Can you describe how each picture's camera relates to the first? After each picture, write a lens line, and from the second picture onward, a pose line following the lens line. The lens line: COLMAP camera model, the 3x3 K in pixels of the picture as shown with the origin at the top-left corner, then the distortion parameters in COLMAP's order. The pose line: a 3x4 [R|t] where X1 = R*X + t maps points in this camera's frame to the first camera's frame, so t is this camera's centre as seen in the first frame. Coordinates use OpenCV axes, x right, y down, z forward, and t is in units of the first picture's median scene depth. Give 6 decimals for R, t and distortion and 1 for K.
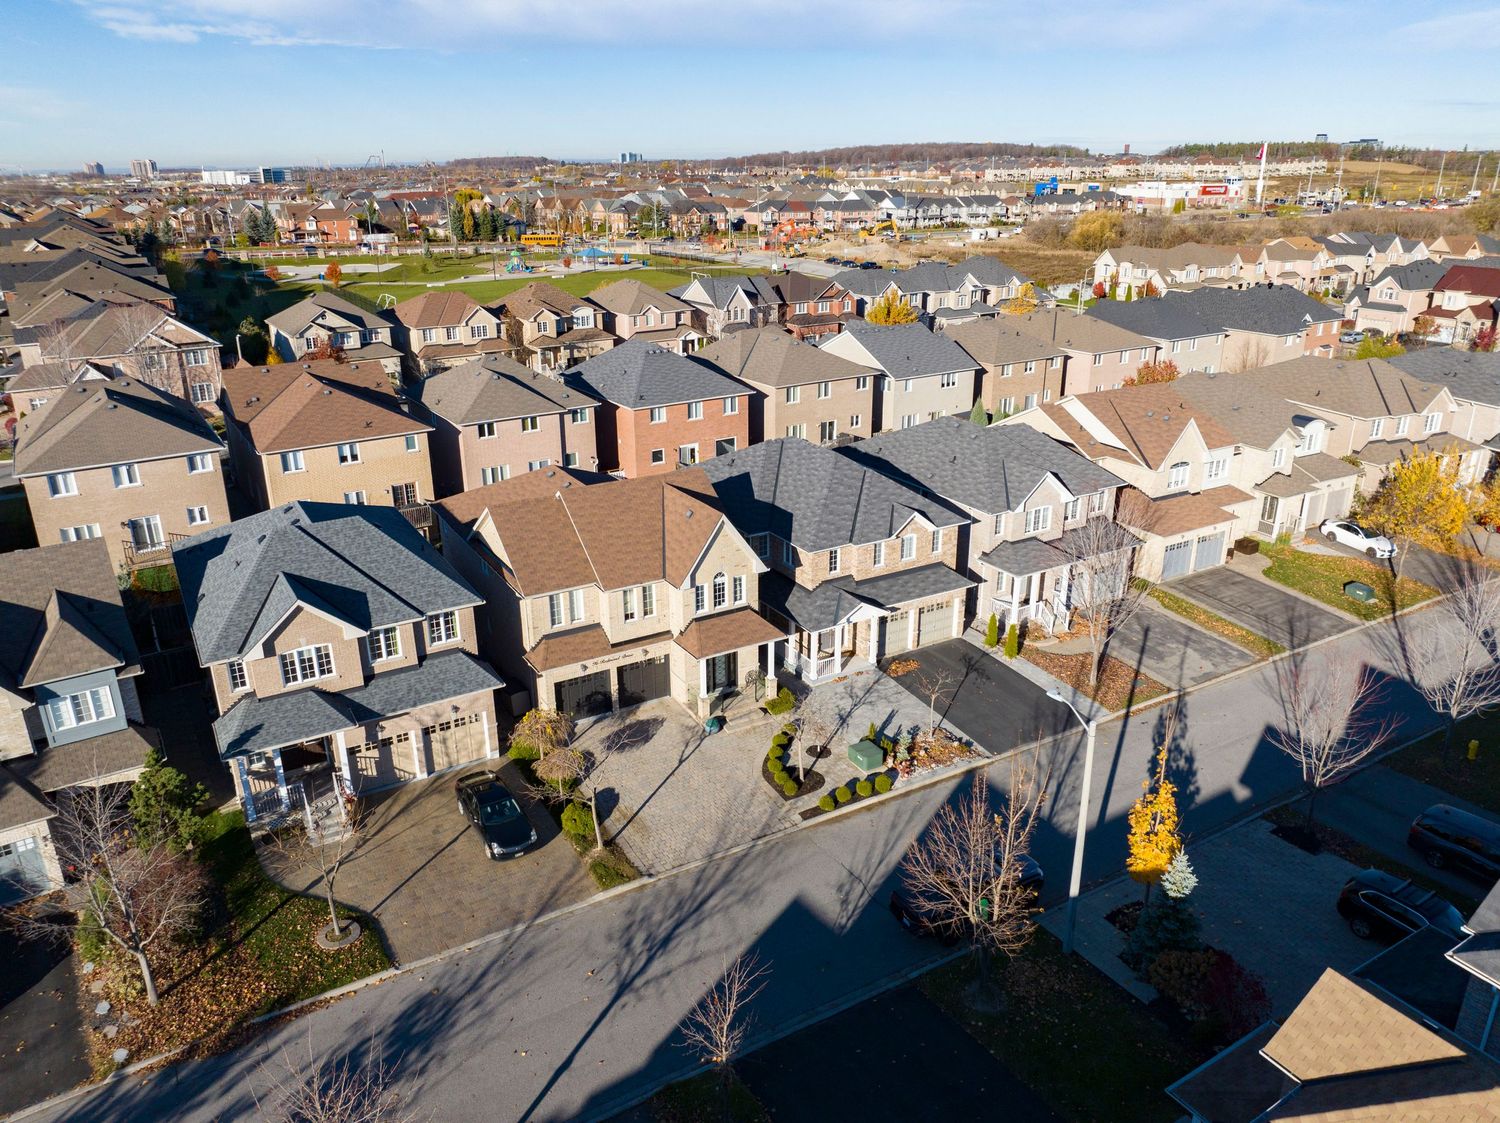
lens RADIAL K [[1061.3, 0, 750.2], [0, 1061.3, 558.1], [0, 0, 1]] dist [-0.038855, 0.003551]
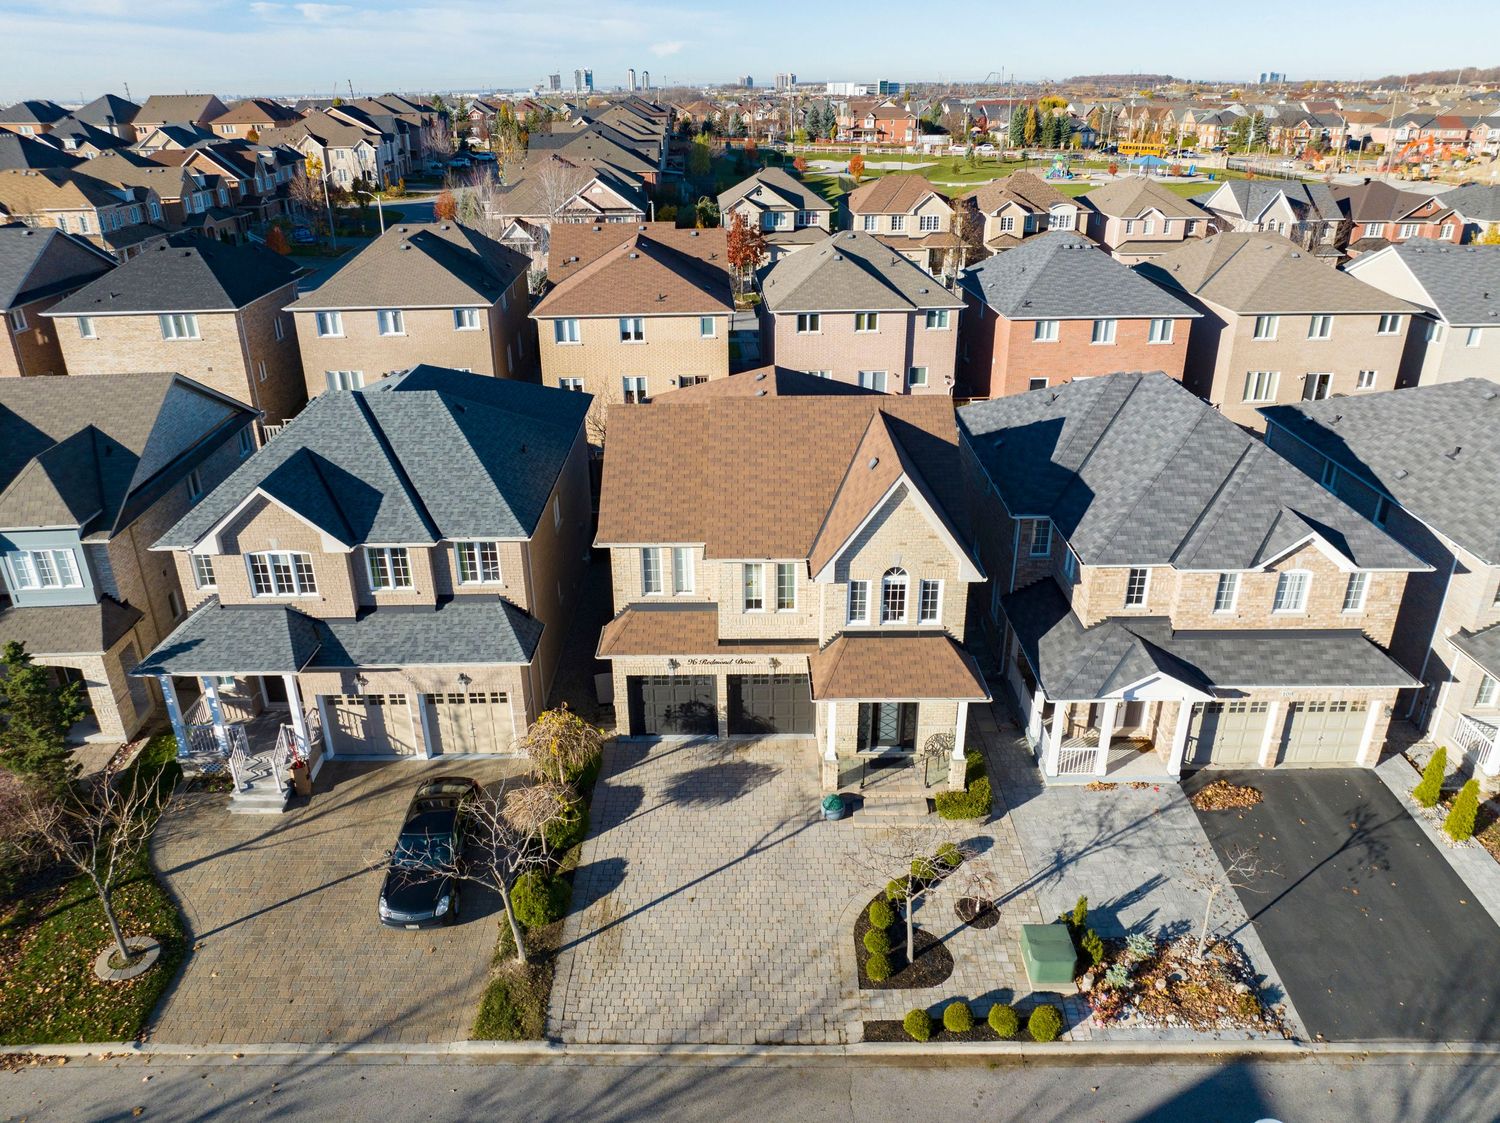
lens RADIAL K [[1061.3, 0, 745.6], [0, 1061.3, 559.2], [0, 0, 1]] dist [-0.038855, 0.003551]
pose [[0.859109, 0.207645, -0.467777, 0.146720], [-0.175630, 0.978108, 0.111622, -0.035566], [0.480714, -0.013740, 0.876770, 0.354504]]
